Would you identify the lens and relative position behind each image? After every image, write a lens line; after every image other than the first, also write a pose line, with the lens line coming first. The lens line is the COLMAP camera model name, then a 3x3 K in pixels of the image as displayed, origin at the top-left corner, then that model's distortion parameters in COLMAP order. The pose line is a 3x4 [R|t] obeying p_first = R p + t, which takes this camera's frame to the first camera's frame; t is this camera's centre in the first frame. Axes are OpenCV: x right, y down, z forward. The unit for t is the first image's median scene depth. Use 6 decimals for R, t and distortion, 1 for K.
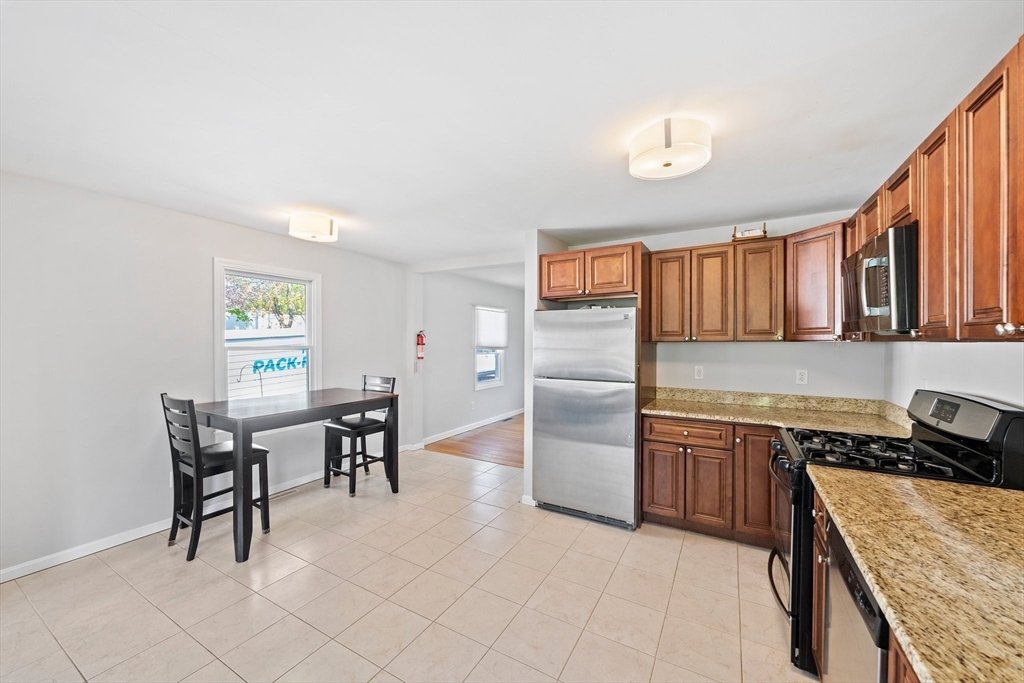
lens RADIAL K [[393.0, 0, 502.5], [0, 393.0, 346.5], [0, 0, 1]] dist [-0.000517, -0.000024]
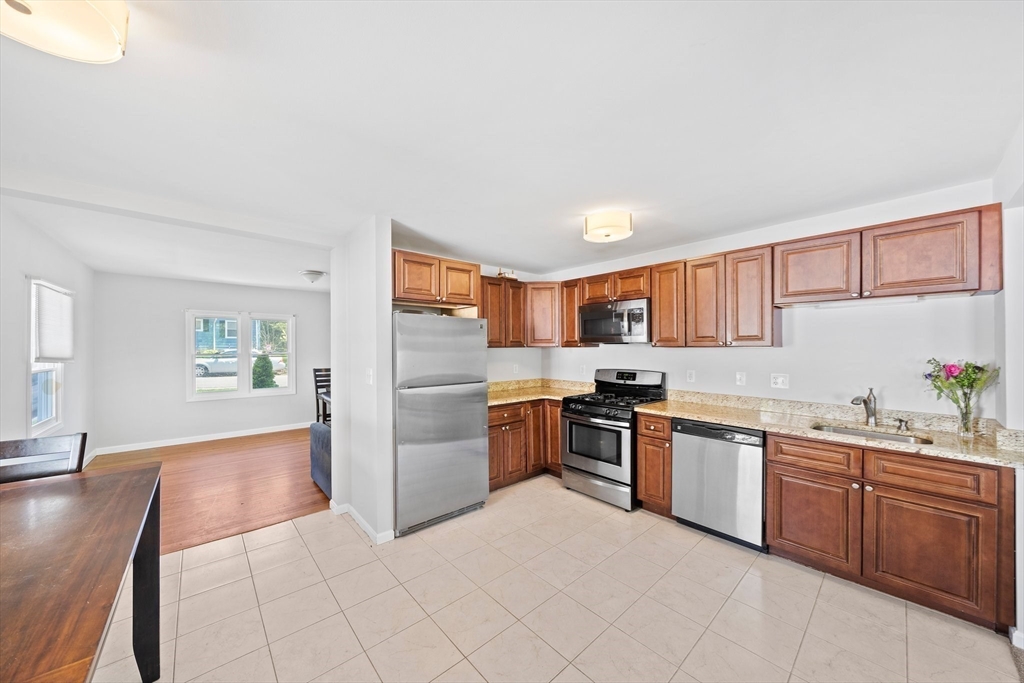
lens RADIAL K [[355.5, 0, 504.5], [0, 355.5, 345.8], [0, 0, 1]] dist [-0.003121, -0.000129]
pose [[0.316088, 0.002977, 0.948725, -0.622964], [0.013020, 0.999887, -0.007475, -0.007639], [-0.948641, 0.014715, 0.316013, 0.554970]]
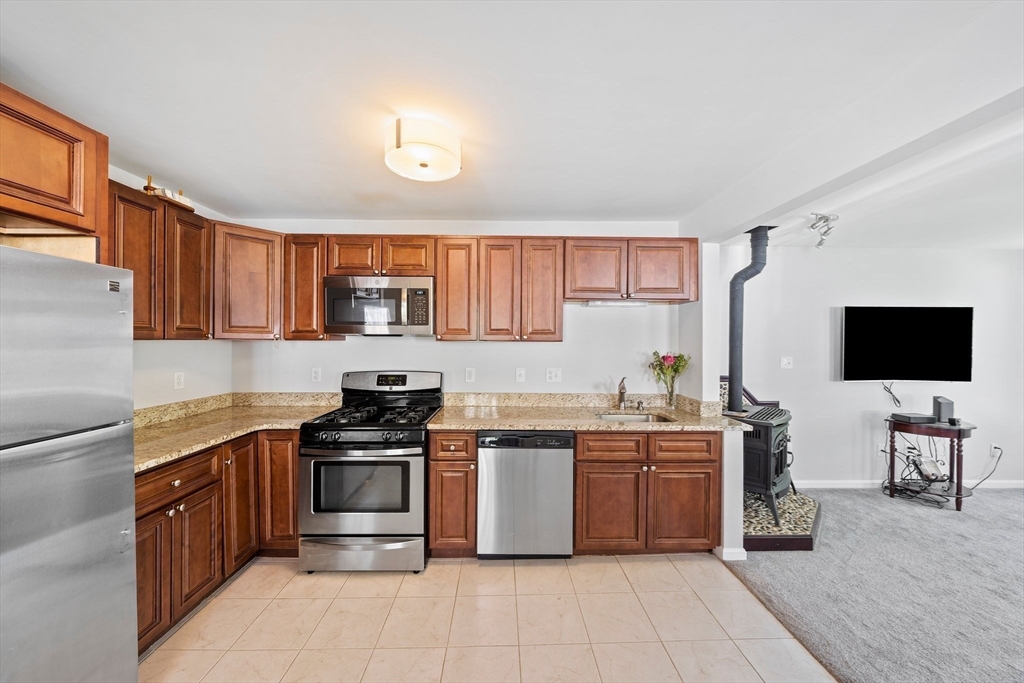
lens RADIAL K [[359.6, 0, 508.1], [0, 359.6, 339.9], [0, 0, 1]] dist [-0.004819, 0.000095]
pose [[-0.521972, 0.002689, 0.852958, -0.278034], [0.006101, 0.999981, 0.000581, -0.007817], [-0.852941, 0.005507, -0.521979, 0.761022]]
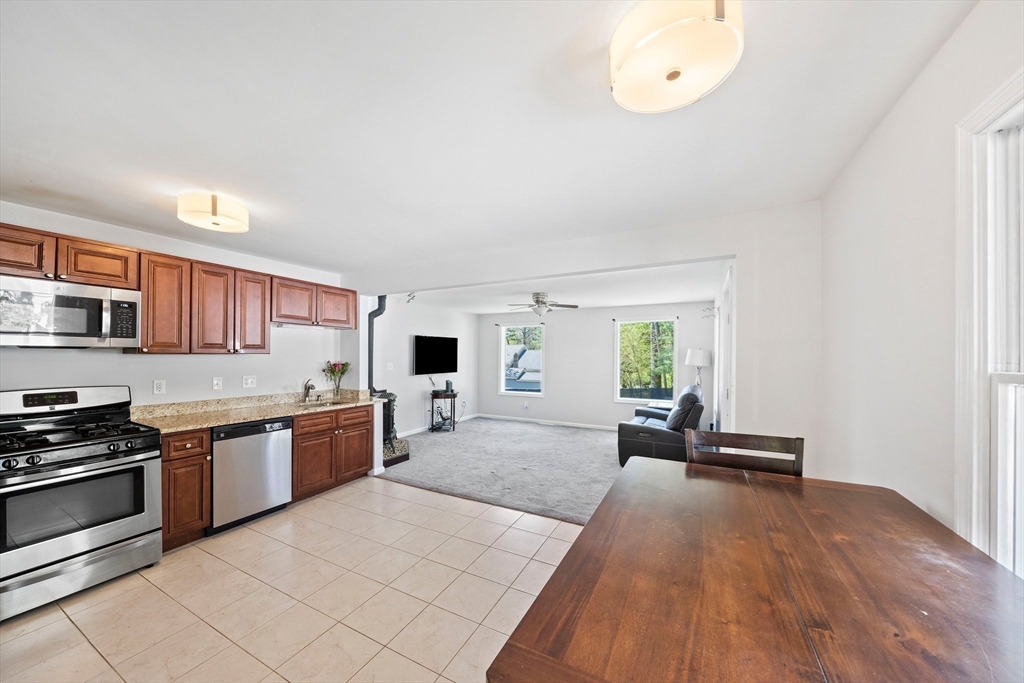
lens RADIAL K [[356.2, 0, 507.2], [0, 356.2, 355.2], [0, 0, 1]] dist [-0.006784, -0.000060]
pose [[-0.998929, -0.003470, -0.046143, -0.307880], [-0.004043, 0.999916, 0.012343, -0.016212], [0.046096, 0.012517, -0.998859, 1.329117]]
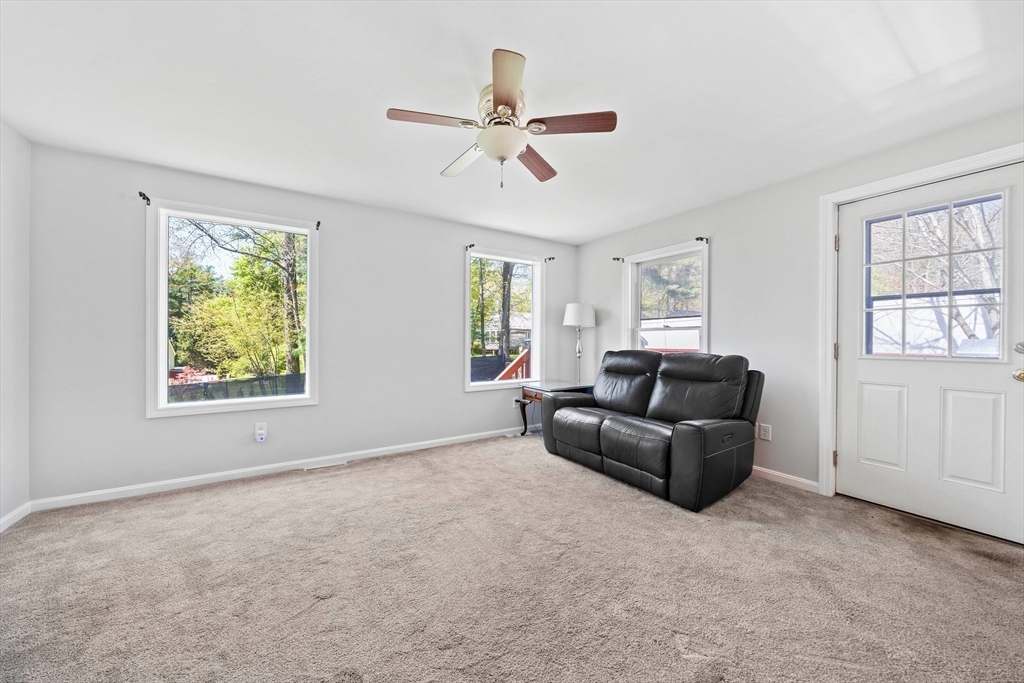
lens RADIAL K [[355.7, 0, 501.2], [0, 355.7, 340.5], [0, 0, 1]] dist [-0.002429, -0.000228]
pose [[-0.460282, 0.000053, -0.887773, -0.026509], [-0.013084, 0.999891, 0.006844, 0.101606], [0.887677, 0.014766, -0.460231, -0.082171]]
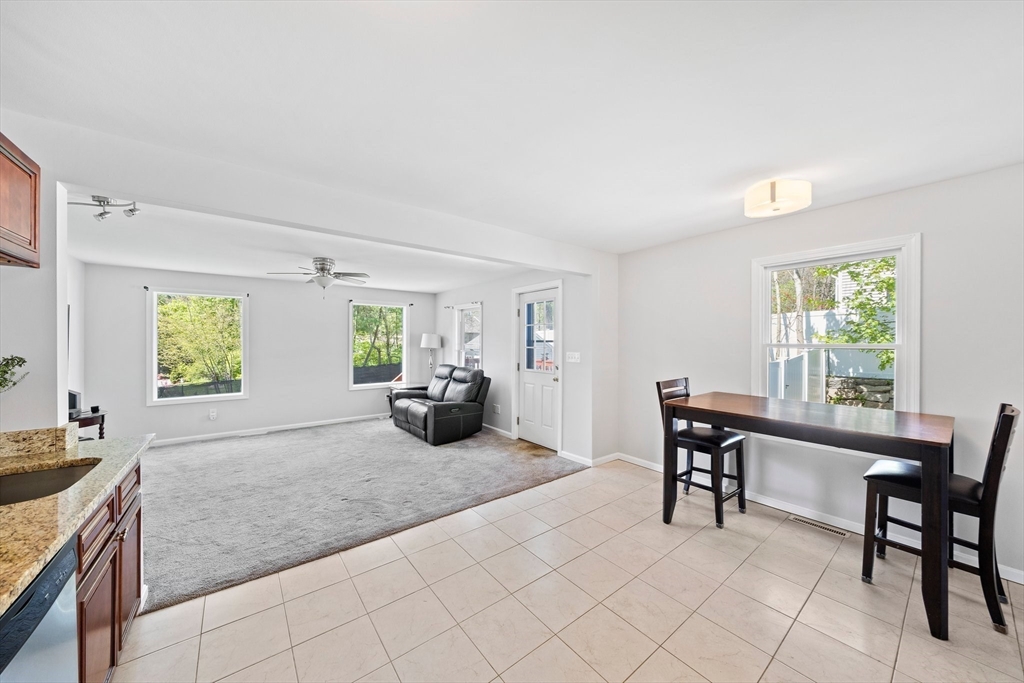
lens RADIAL K [[354.4, 0, 504.4], [0, 354.4, 341.8], [0, 0, 1]] dist [-0.001829, -0.000110]
pose [[-0.381832, 0.002425, -0.924228, 0.413717], [-0.011707, 0.999904, 0.007460, -0.002536], [0.924157, 0.013668, -0.381767, 0.761599]]
